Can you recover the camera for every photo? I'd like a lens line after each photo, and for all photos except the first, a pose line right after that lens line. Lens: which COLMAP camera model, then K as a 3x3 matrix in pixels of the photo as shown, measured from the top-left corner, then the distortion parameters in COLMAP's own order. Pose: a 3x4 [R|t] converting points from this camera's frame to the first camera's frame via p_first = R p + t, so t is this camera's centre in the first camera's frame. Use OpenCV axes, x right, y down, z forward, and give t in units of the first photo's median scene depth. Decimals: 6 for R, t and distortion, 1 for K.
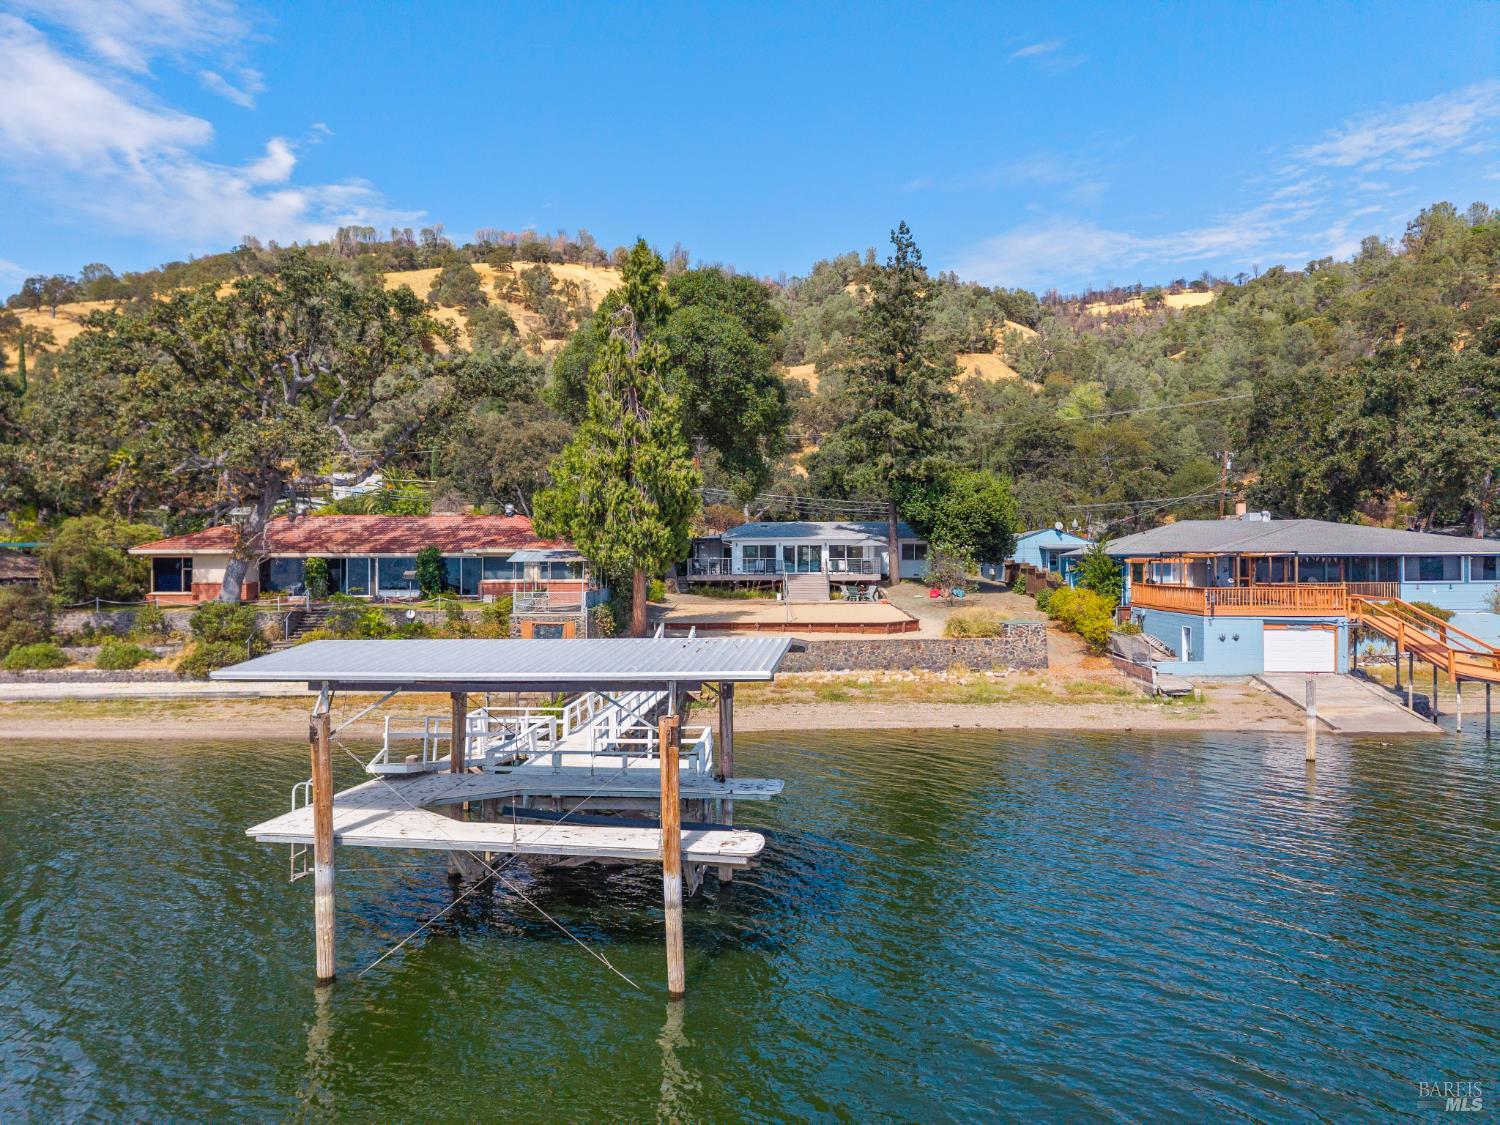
lens RADIAL K [[990.1, 0, 750.0], [0, 990.1, 562.5], [0, 0, 1]] dist [0.029274, -0.033573]
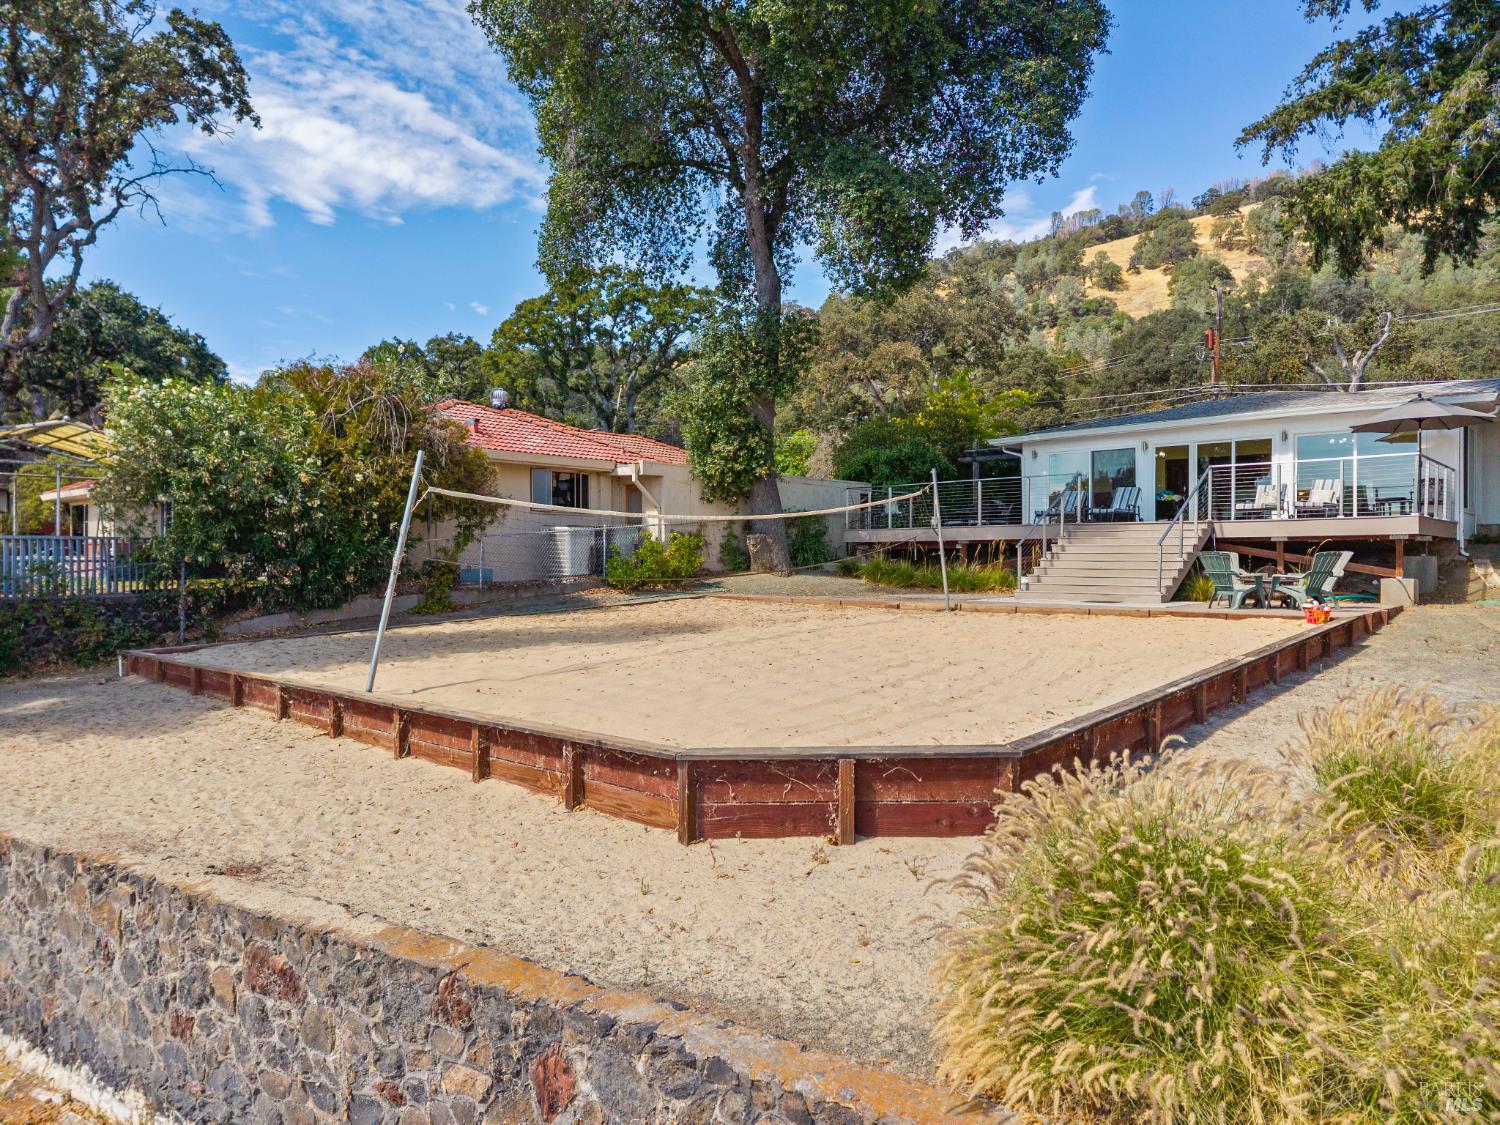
lens RADIAL K [[995.5, 0, 729.2], [0, 995.5, 559.1], [0, 0, 1]] dist [0.005454, -0.020513]
pose [[0.736343, 0.002876, -0.676602, 0.193362], [-0.001943, 0.999996, 0.002136, 0.026489], [0.676605, -0.000258, 0.736346, 0.730287]]
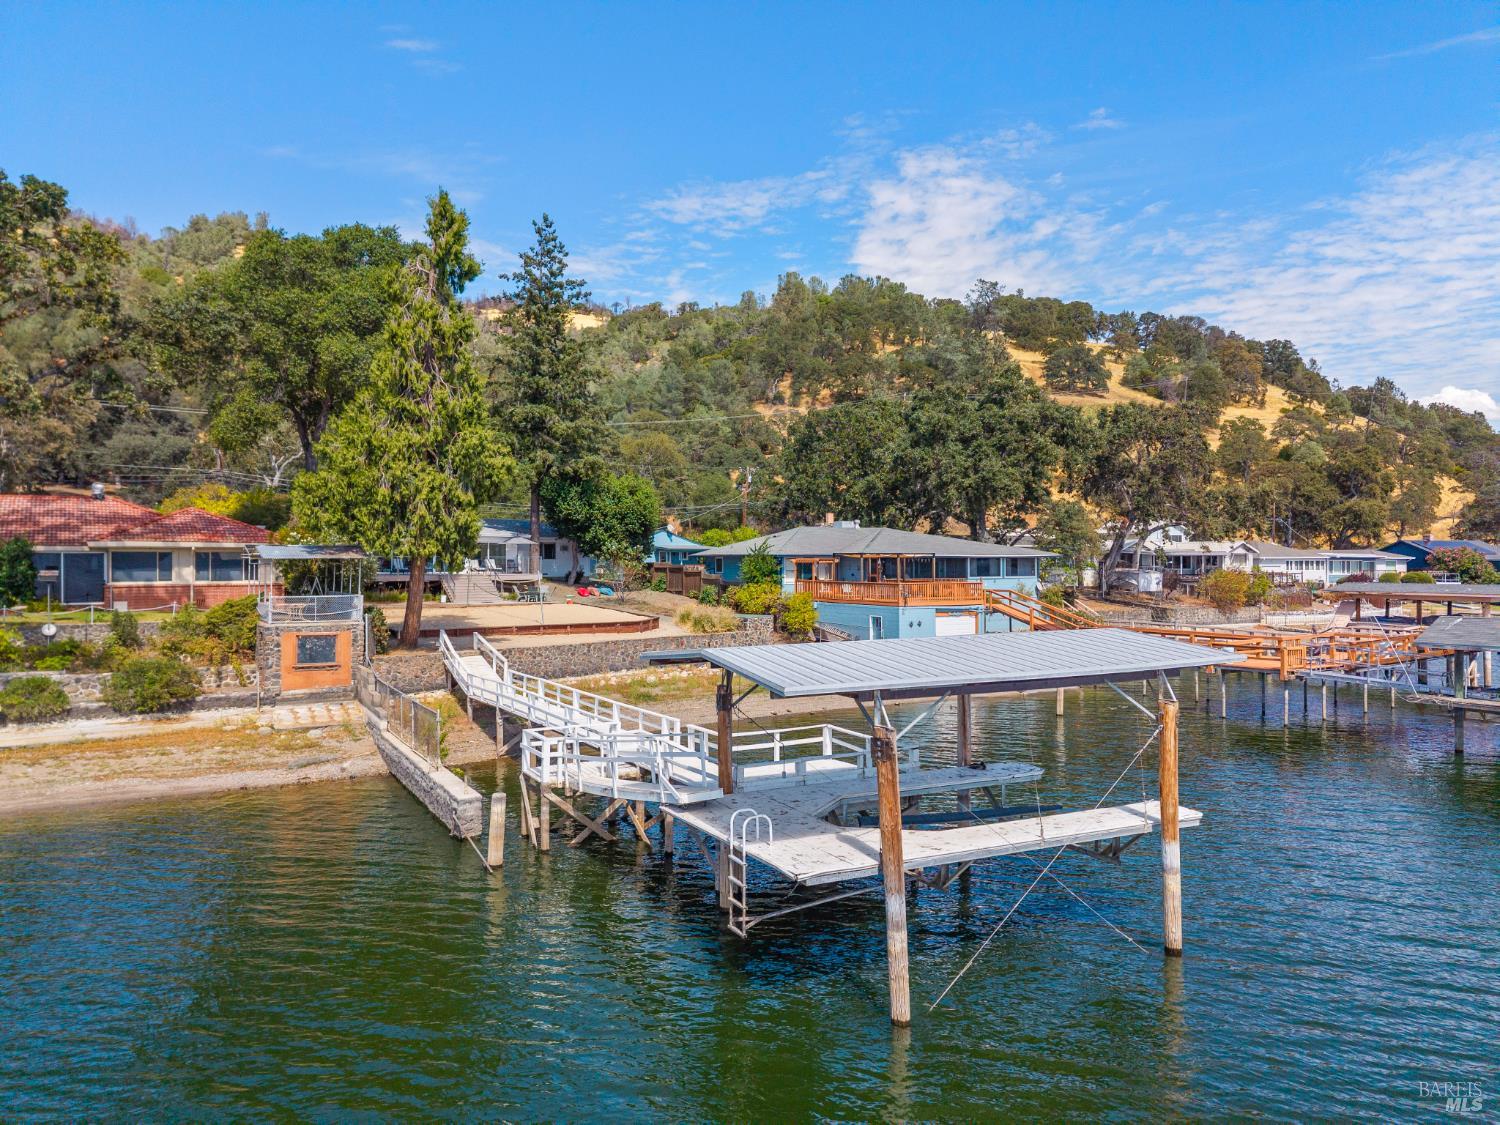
lens RADIAL K [[990.1, 0, 750.0], [0, 990.1, 562.5], [0, 0, 1]] dist [0.029274, -0.033573]
pose [[0.822378, 0.002833, 0.568934, -0.276129], [-0.002600, 0.999996, -0.001223, 0.001809], [-0.568935, -0.000474, 0.822382, 0.091238]]
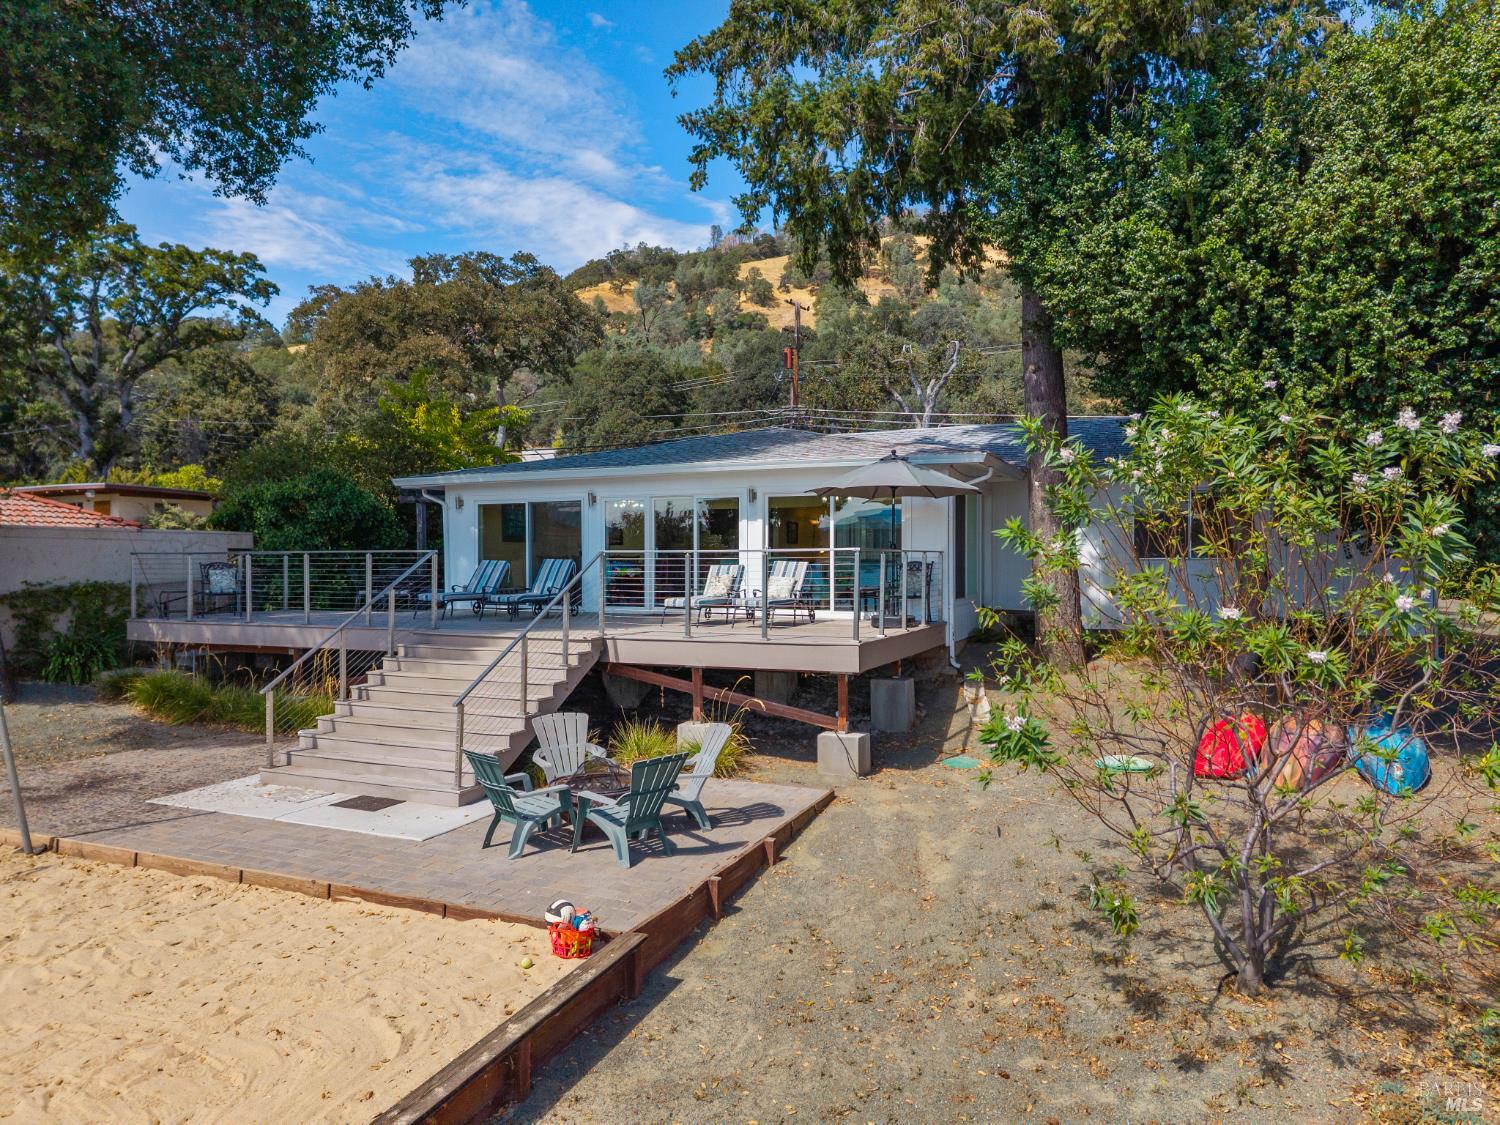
lens RADIAL K [[998.5, 0, 750.0], [0, 998.5, 562.5], [0, 0, 1]] dist [0.032110, -0.034276]
pose [[0.920984, 0.000161, -0.389601, 0.200017], [0.001576, 0.999990, 0.004138, -0.002865], [0.389598, -0.004426, 0.920974, 0.899928]]
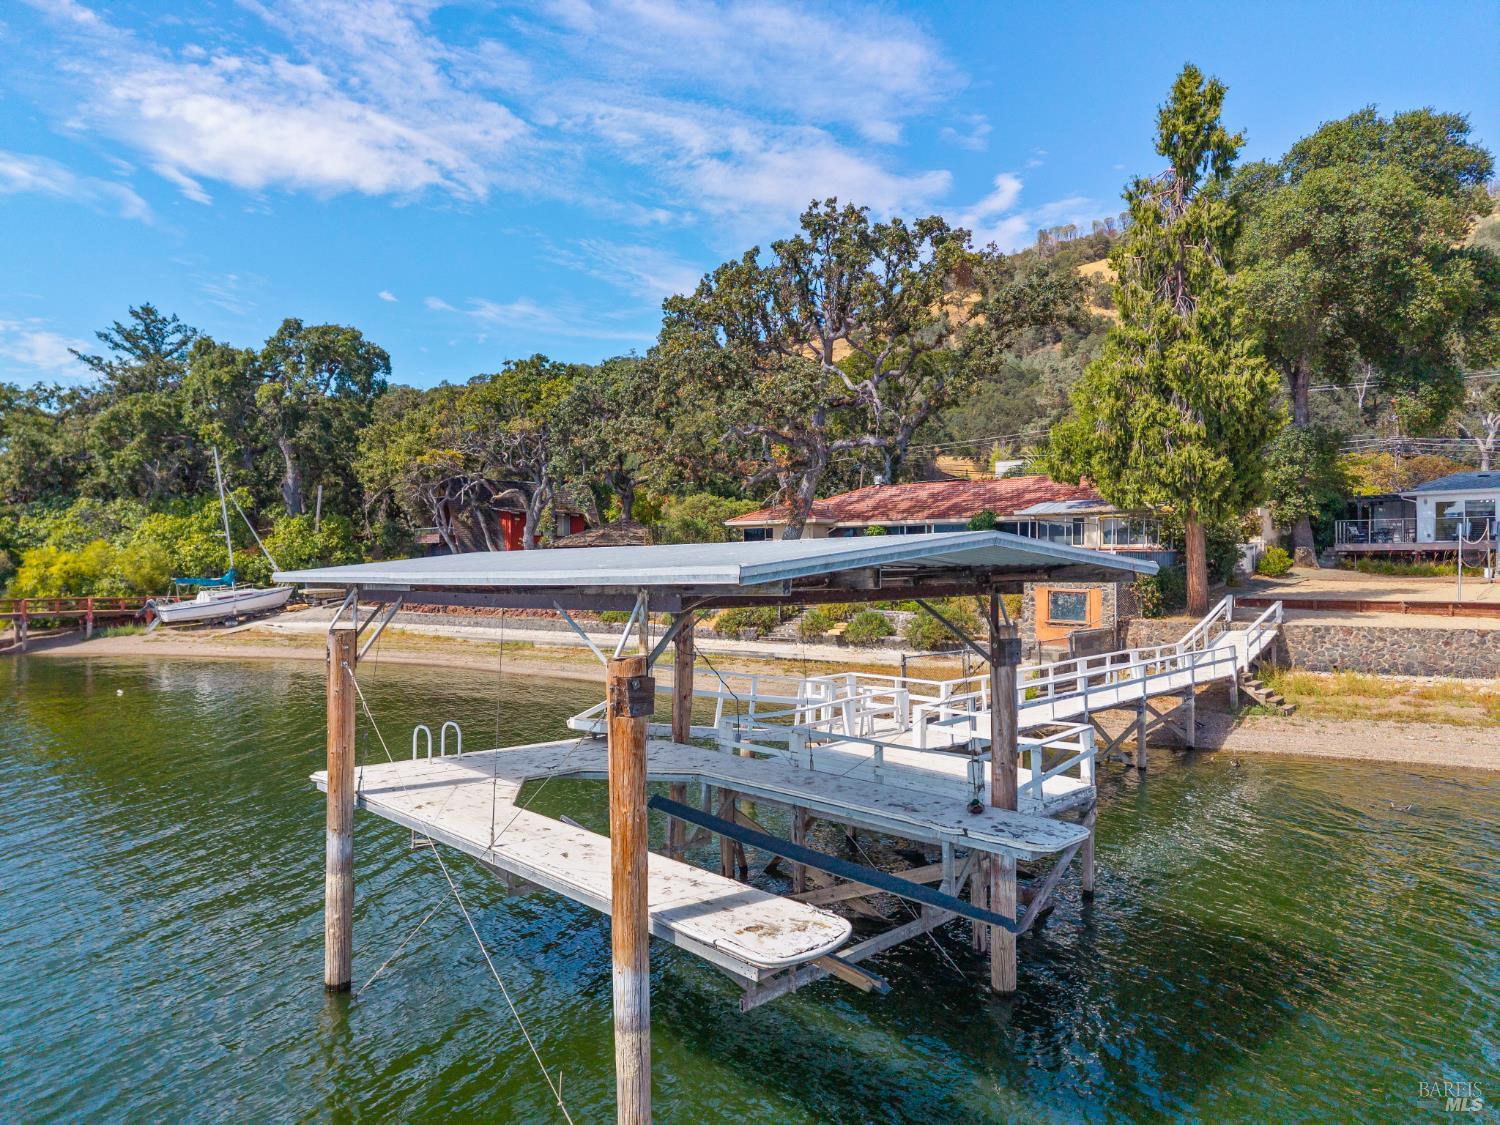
lens RADIAL K [[998.5, 0, 750.0], [0, 998.5, 562.5], [0, 0, 1]] dist [0.032110, -0.034276]
pose [[0.777387, 0.000556, -0.629023, 0.074309], [0.001459, 0.999995, 0.002687, 0.026514], [0.629021, -0.003007, 0.777382, 0.160716]]
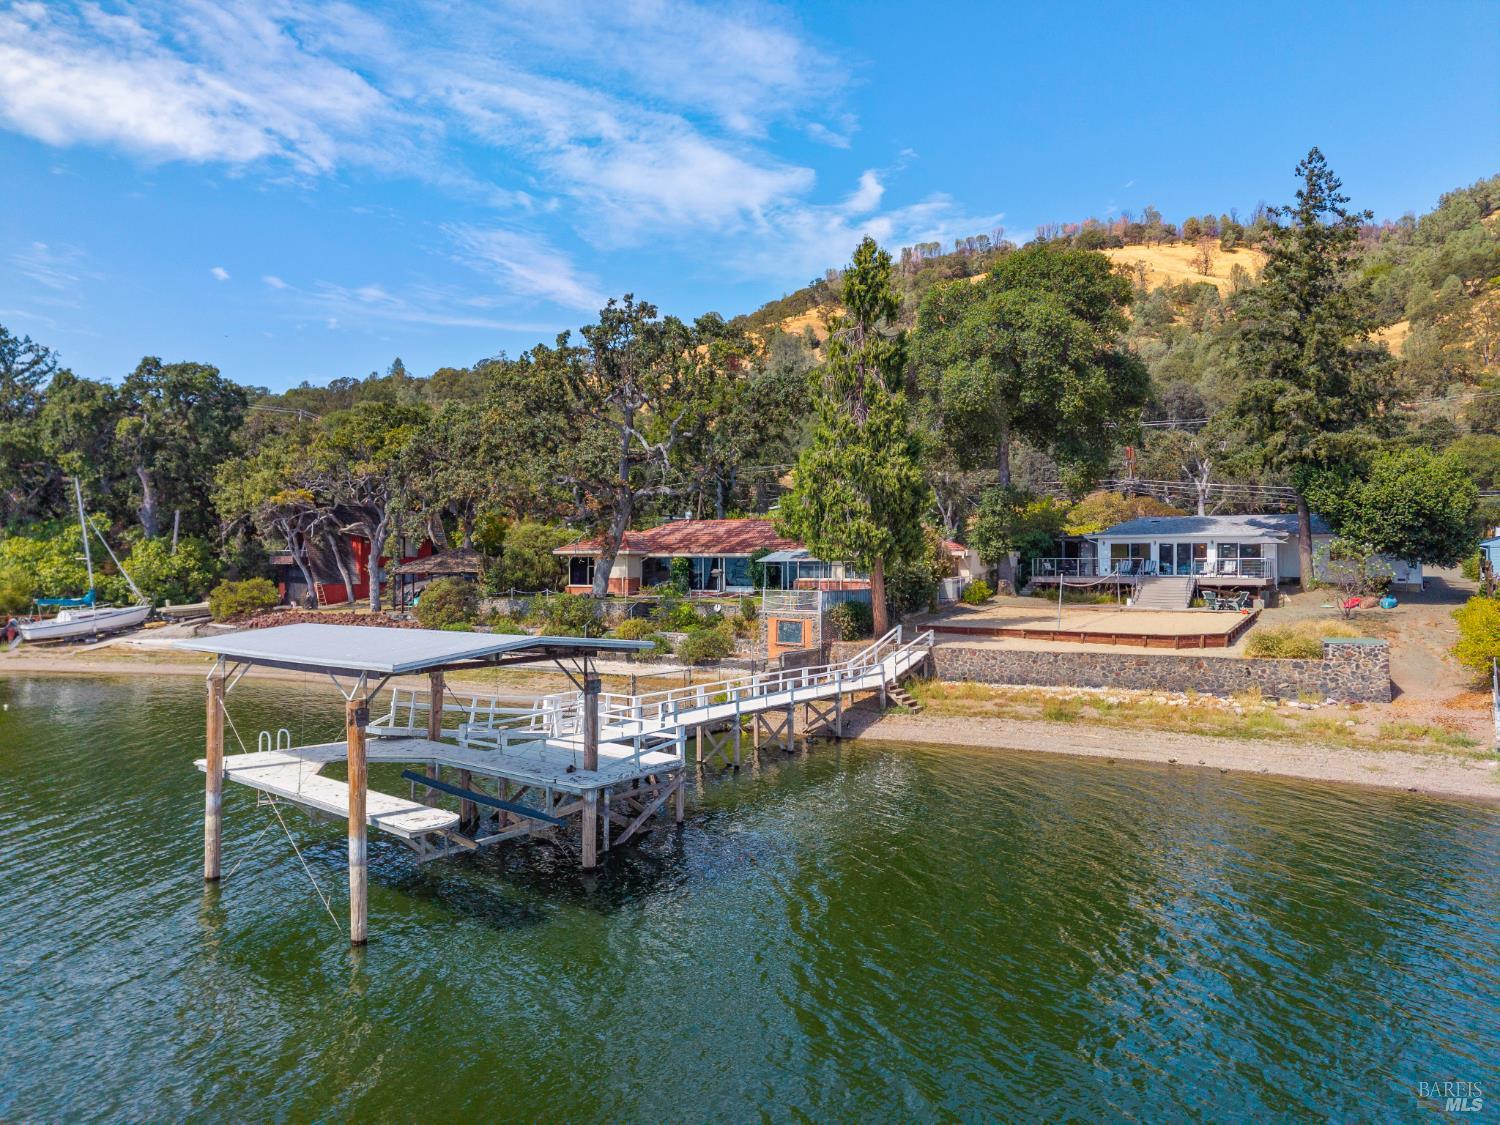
lens RADIAL K [[998.5, 0, 750.0], [0, 998.5, 562.5], [0, 0, 1]] dist [0.032110, -0.034276]
pose [[0.847423, 0.004708, -0.530898, 0.231443], [-0.003897, 0.999989, 0.002647, -0.001900], [0.530904, -0.000174, 0.847432, 0.065389]]
